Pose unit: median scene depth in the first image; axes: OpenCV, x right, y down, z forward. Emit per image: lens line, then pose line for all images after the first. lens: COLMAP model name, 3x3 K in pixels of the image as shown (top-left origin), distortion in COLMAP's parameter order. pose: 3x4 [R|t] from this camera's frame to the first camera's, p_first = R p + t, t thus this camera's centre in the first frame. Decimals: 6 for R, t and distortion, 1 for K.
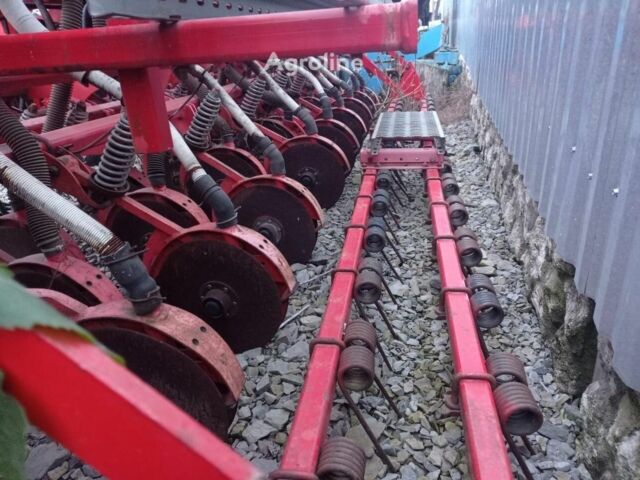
lens RADIAL K [[482.9, 0, 324.2], [0, 482.9, 240.5], [0, 0, 1]] dist [0.037696, -0.014369]
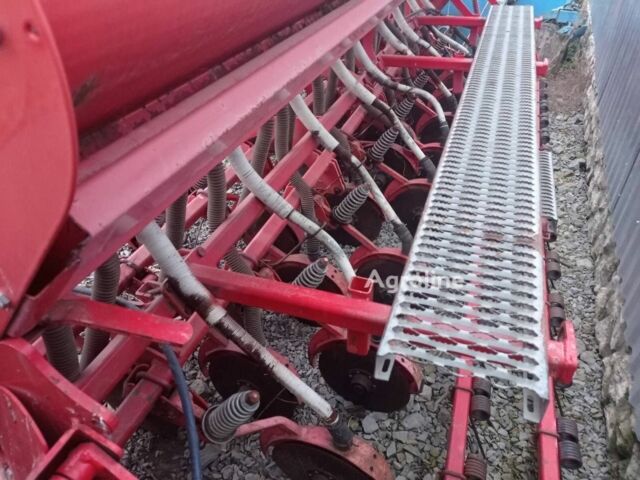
lens RADIAL K [[482.9, 0, 320.6], [0, 482.9, 237.6], [0, 0, 1]] dist [0.037696, -0.014369]
pose [[0.984864, 0.135963, -0.107501, -0.243890], [-0.105813, 0.962863, 0.248391, -0.595921], [0.137281, -0.233256, 0.962676, -0.241677]]
